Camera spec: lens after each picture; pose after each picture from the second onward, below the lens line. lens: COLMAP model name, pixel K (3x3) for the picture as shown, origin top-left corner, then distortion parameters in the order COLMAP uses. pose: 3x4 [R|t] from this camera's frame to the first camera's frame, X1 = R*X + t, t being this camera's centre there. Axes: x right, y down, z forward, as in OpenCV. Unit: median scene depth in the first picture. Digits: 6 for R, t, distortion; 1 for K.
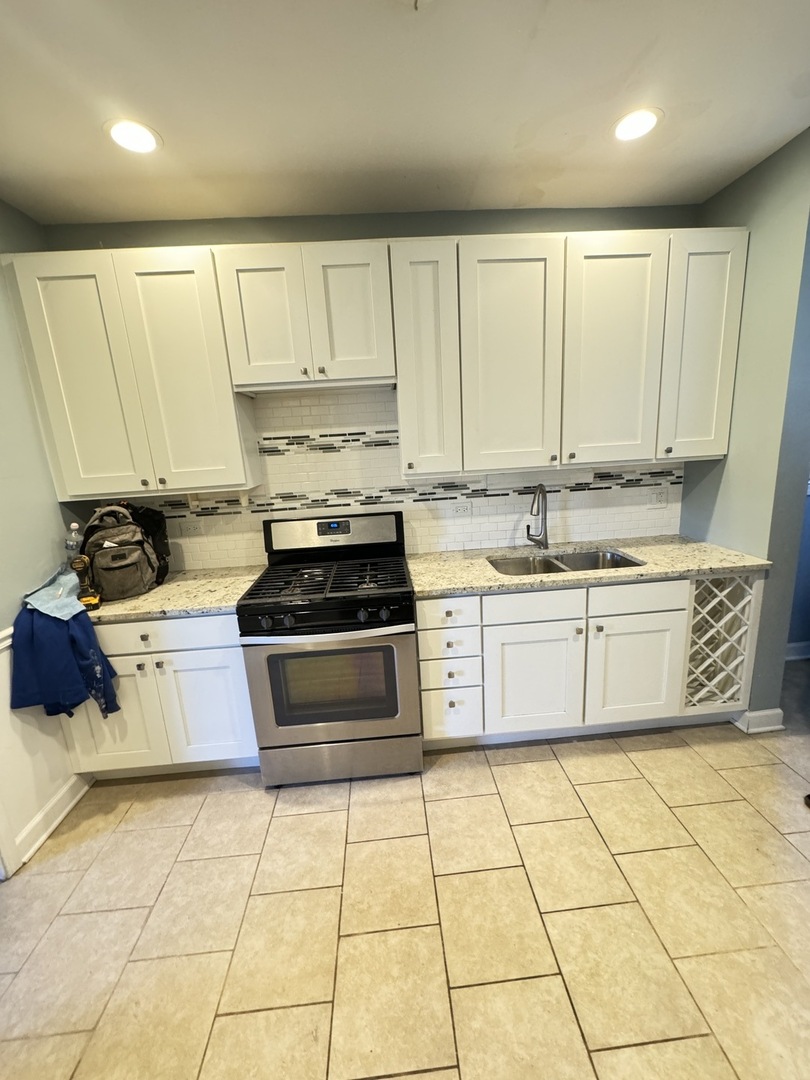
lens RADIAL K [[432.0, 0, 404.8], [0, 432.0, 538.5], [0, 0, 1]] dist [-0.002316, 0.000071]
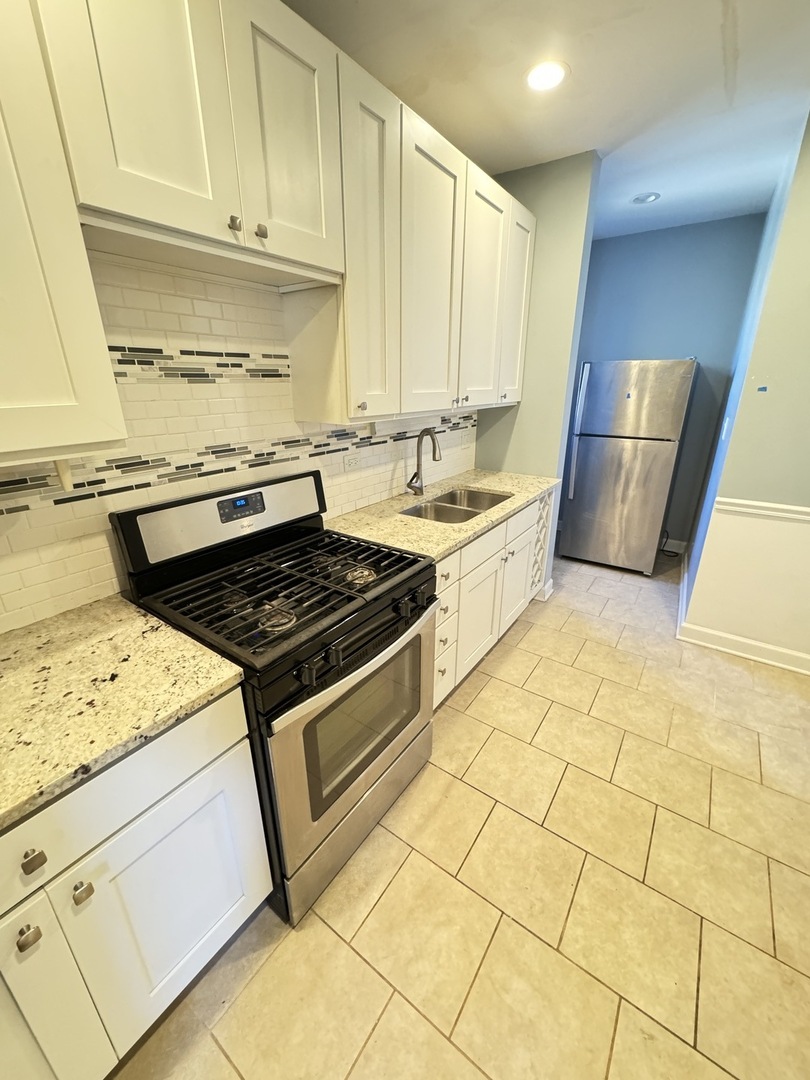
lens RADIAL K [[432.0, 0, 405.2], [0, 432.0, 539.1], [0, 0, 1]] dist [-0.002316, 0.000071]
pose [[0.624306, -0.215270, 0.750933, -0.499014], [0.136936, 0.976554, 0.166104, -0.050164], [-0.769084, -0.000870, 0.639147, 0.410267]]
